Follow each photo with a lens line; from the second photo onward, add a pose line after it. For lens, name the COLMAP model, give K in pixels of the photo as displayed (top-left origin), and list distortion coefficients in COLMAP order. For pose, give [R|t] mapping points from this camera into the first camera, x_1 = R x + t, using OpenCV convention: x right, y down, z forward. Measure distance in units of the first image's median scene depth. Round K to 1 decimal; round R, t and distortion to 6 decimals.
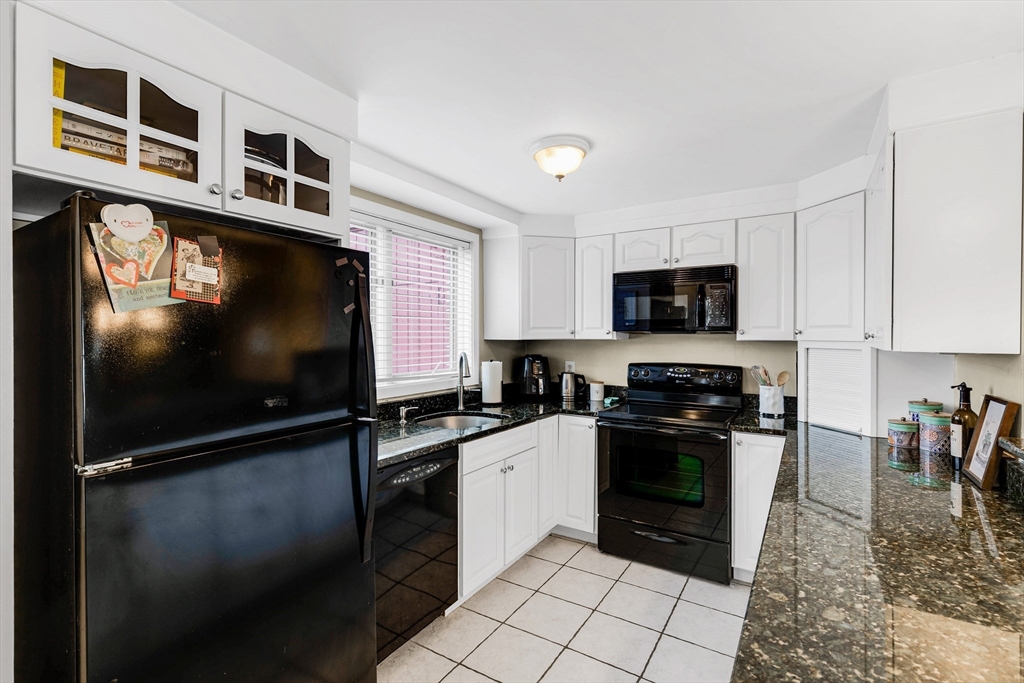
lens RADIAL K [[474.6, 0, 526.1], [0, 474.6, 334.9], [0, 0, 1]] dist [0.001708, -0.000832]
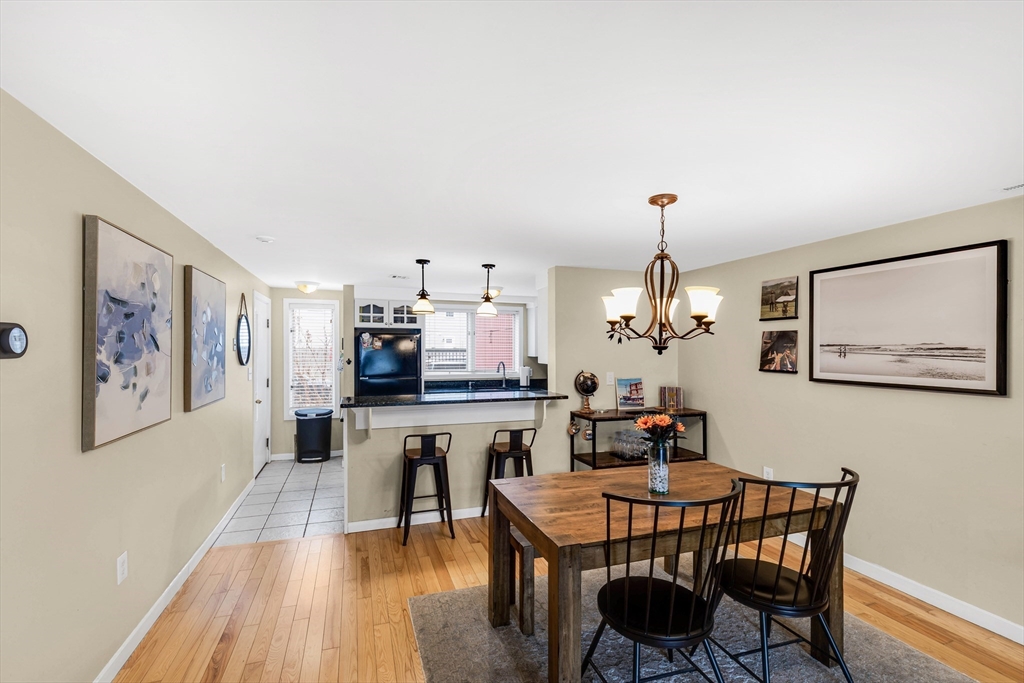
lens RADIAL K [[474.6, 0, 517.6], [0, 474.6, 349.0], [0, 0, 1]] dist [0.001708, -0.000832]
pose [[0.768042, 0.006813, -0.640363, 1.379258], [-0.003825, 0.999974, 0.006051, -0.040222], [0.640388, -0.002198, 0.768048, -0.723323]]
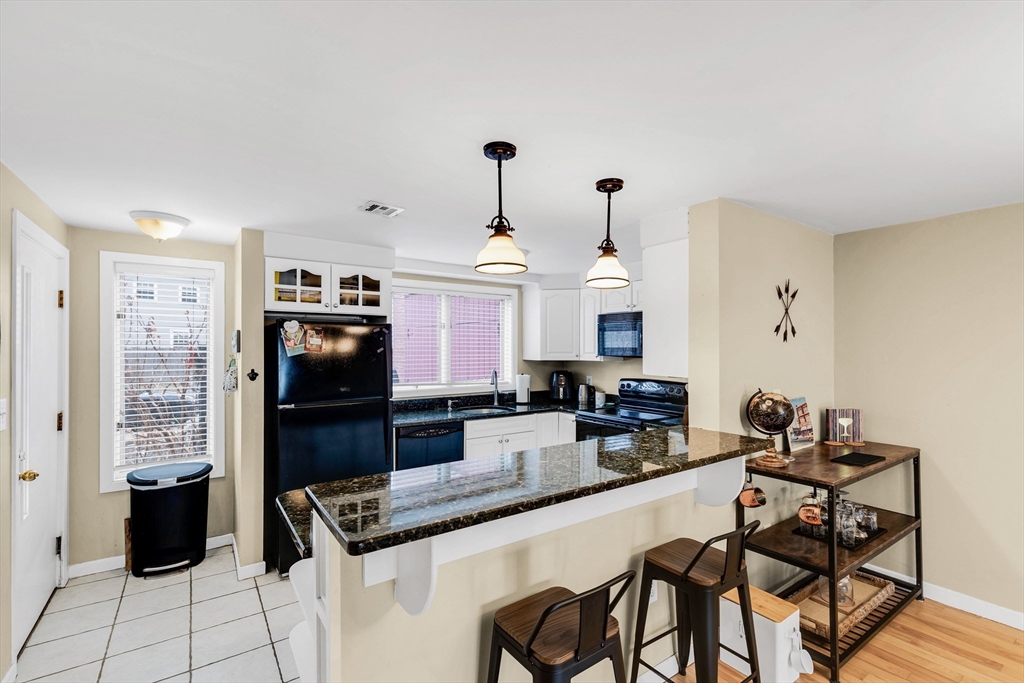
lens RADIAL K [[463.1, 0, 528.0], [0, 463.1, 346.3], [0, 0, 1]] dist [0.004823, -0.001355]
pose [[0.920837, 0.002754, -0.389938, 0.554506], [-0.002235, 0.999996, 0.001783, -0.039442], [0.389941, -0.000771, 0.920839, -0.368457]]
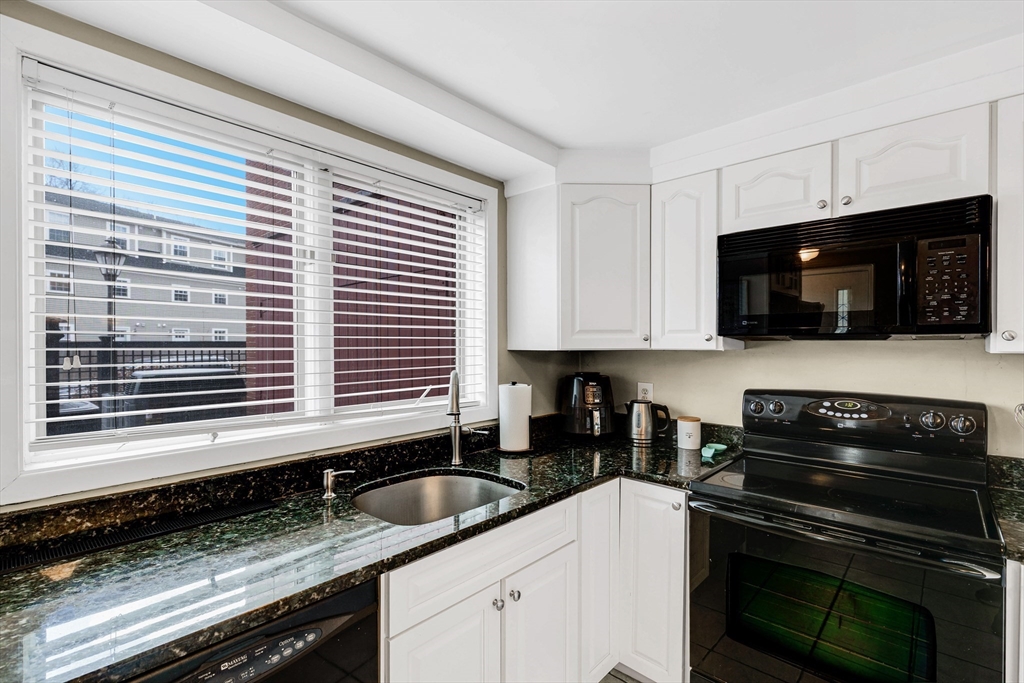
lens RADIAL K [[463.1, 0, 520.6], [0, 463.1, 344.2], [0, 0, 1]] dist [0.004823, -0.001355]
pose [[0.979386, -0.001493, -0.201993, 0.065936], [0.001971, 0.999996, 0.002167, 0.000883], [0.201989, -0.002520, 0.979385, 0.424118]]
